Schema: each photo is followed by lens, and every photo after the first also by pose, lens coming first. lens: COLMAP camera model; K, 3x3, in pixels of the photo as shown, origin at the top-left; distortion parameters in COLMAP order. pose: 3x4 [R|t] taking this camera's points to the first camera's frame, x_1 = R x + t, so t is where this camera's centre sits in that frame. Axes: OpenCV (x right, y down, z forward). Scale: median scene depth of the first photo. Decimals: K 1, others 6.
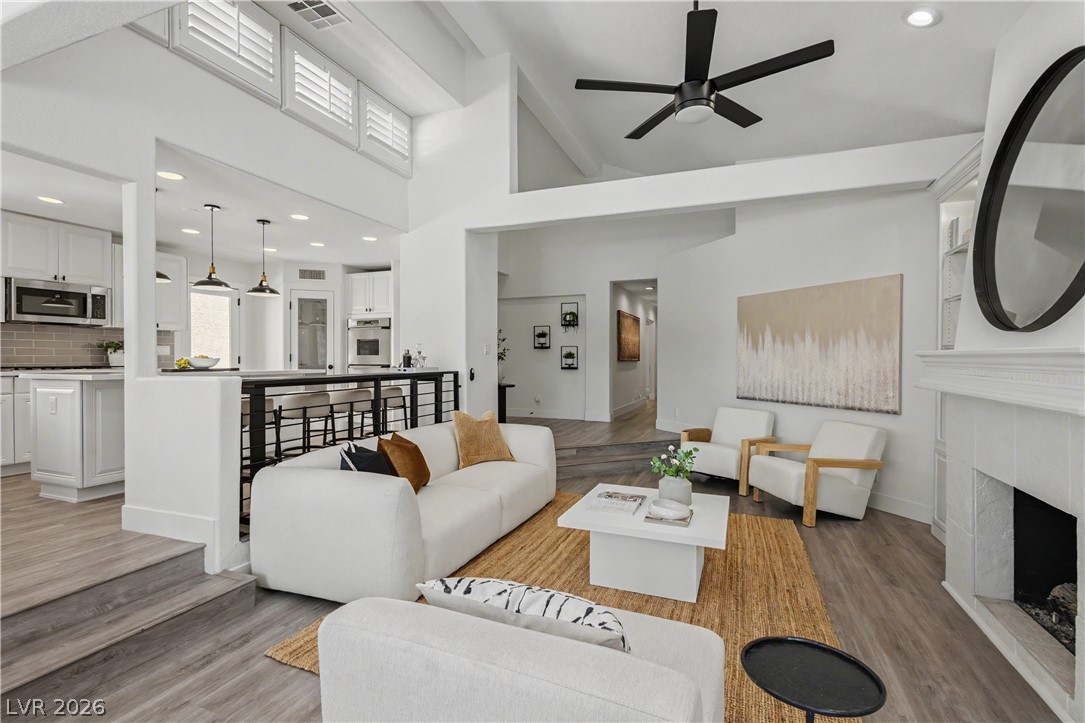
lens RADIAL K [[500.4, 0, 542.5], [0, 500.4, 361.5], [0, 0, 1]] dist [0.001863, 0.000282]
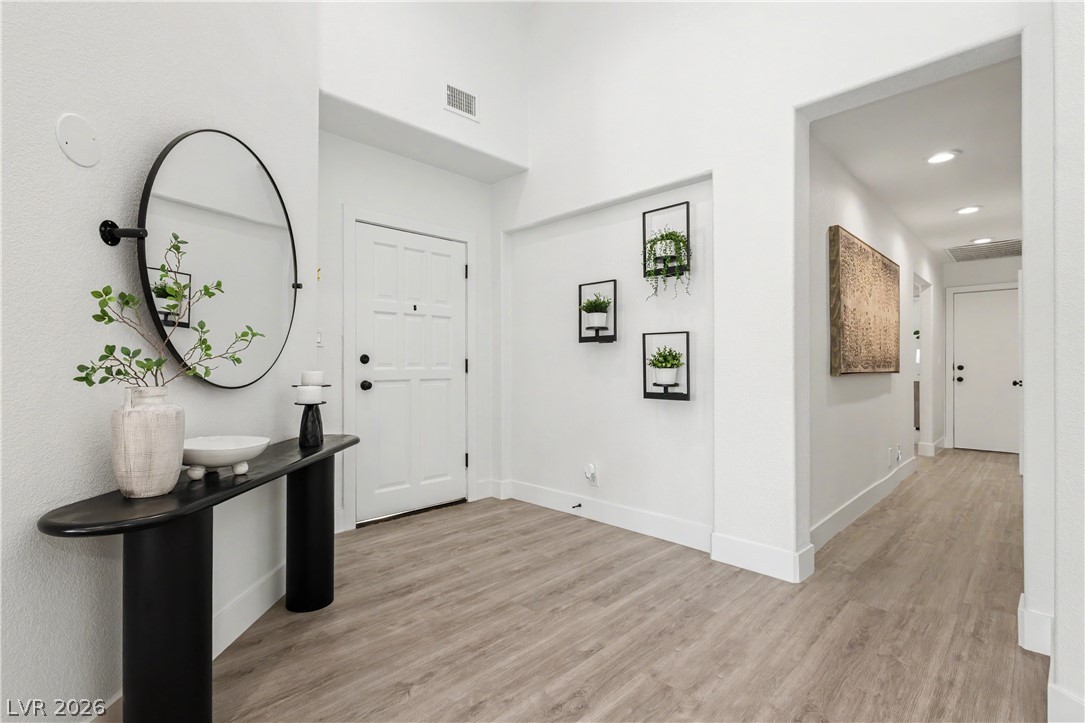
lens RADIAL K [[500.4, 0, 542.5], [0, 500.4, 361.5], [0, 0, 1]] dist [0.001863, 0.000282]
pose [[0.920566, -0.003855, -0.390569, 0.109623], [-0.001272, 0.999916, -0.012866, -0.006002], [0.390586, 0.012340, 0.920484, 0.645839]]
